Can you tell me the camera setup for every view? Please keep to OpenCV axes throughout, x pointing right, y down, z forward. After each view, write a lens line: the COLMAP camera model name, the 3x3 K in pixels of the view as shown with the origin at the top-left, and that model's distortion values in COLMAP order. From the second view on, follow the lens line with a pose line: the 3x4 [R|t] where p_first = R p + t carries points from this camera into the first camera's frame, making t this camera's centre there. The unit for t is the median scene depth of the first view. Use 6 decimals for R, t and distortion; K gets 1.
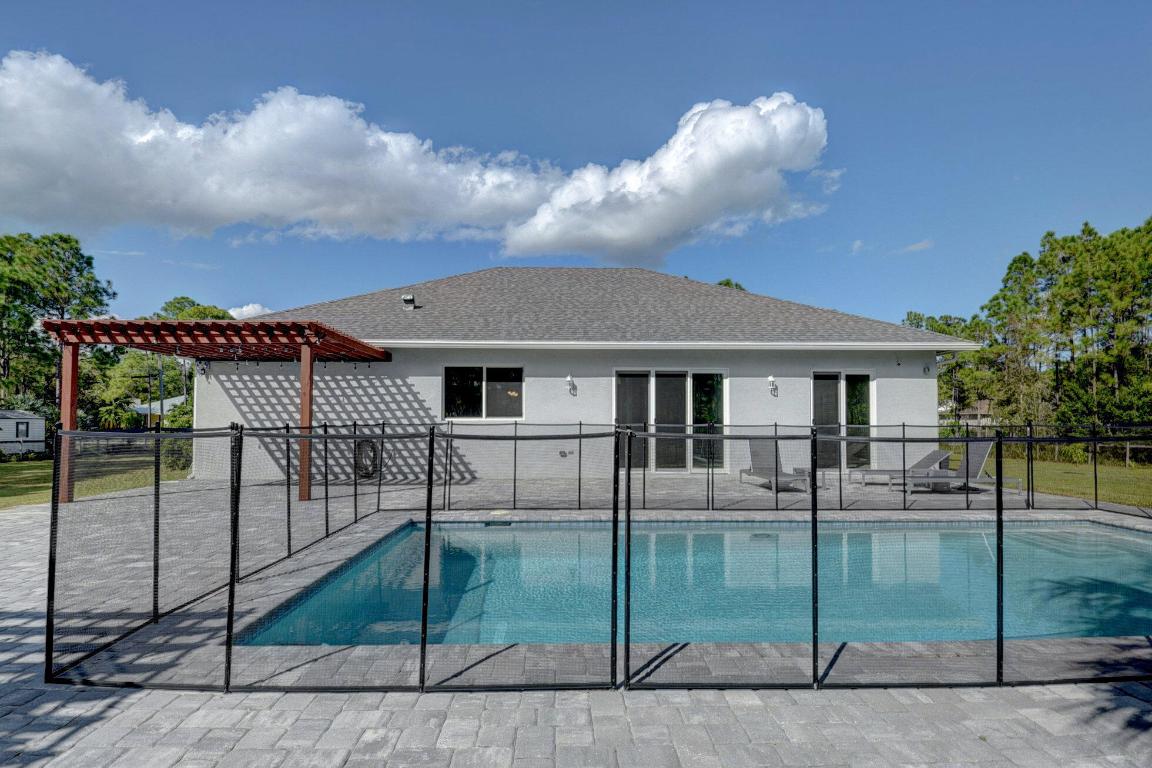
lens RADIAL K [[626.1, 0, 551.7], [0, 626.1, 399.8], [0, 0, 1]] dist [0.003588, 0.001004]
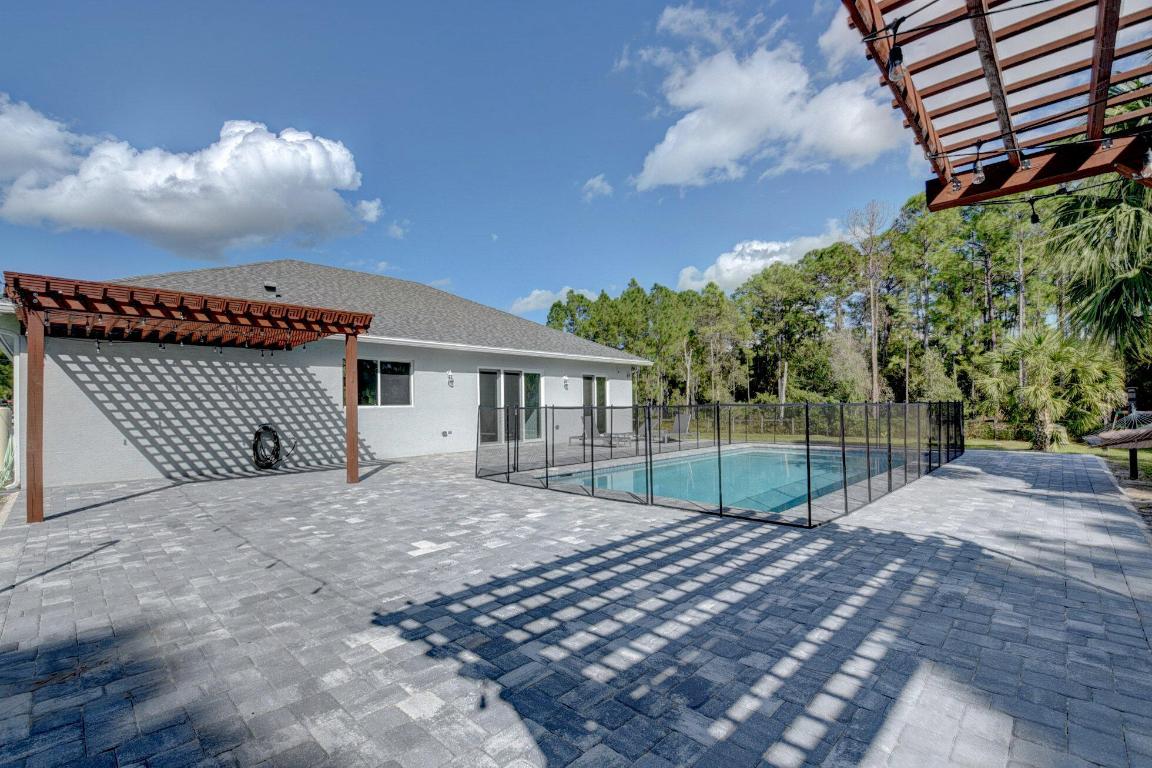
lens RADIAL K [[512.8, 0, 581.8], [0, 512.8, 403.0], [0, 0, 1]] dist [-0.011194, -0.011234]
pose [[0.696608, -0.007381, 0.717414, -0.518874], [-0.003590, 0.999899, 0.013773, 0.010371], [-0.717443, -0.012170, 0.696511, 0.096449]]
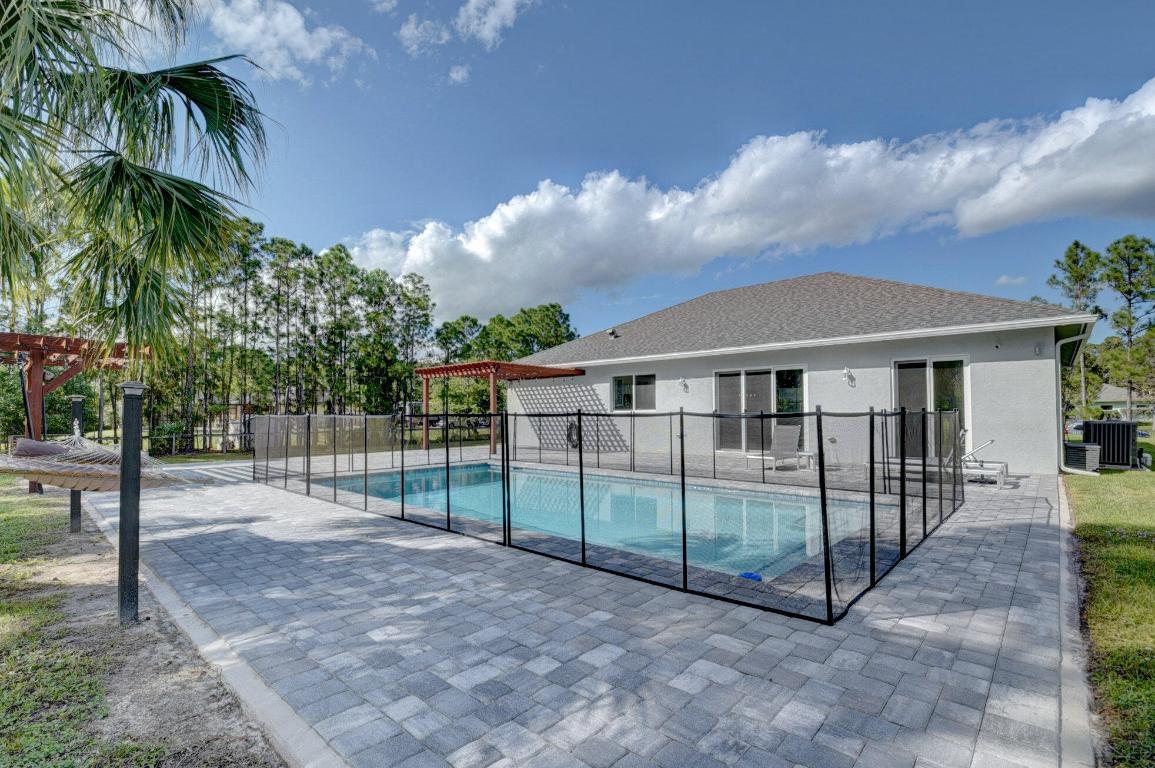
lens RADIAL K [[528.9, 0, 579.6], [0, 528.9, 402.7], [0, 0, 1]] dist [0.029198, -0.041376]
pose [[0.722708, -0.020369, -0.690853, 0.649951], [0.032705, 0.999454, 0.004745, 0.002585], [0.690379, -0.026023, 0.722979, 0.010941]]
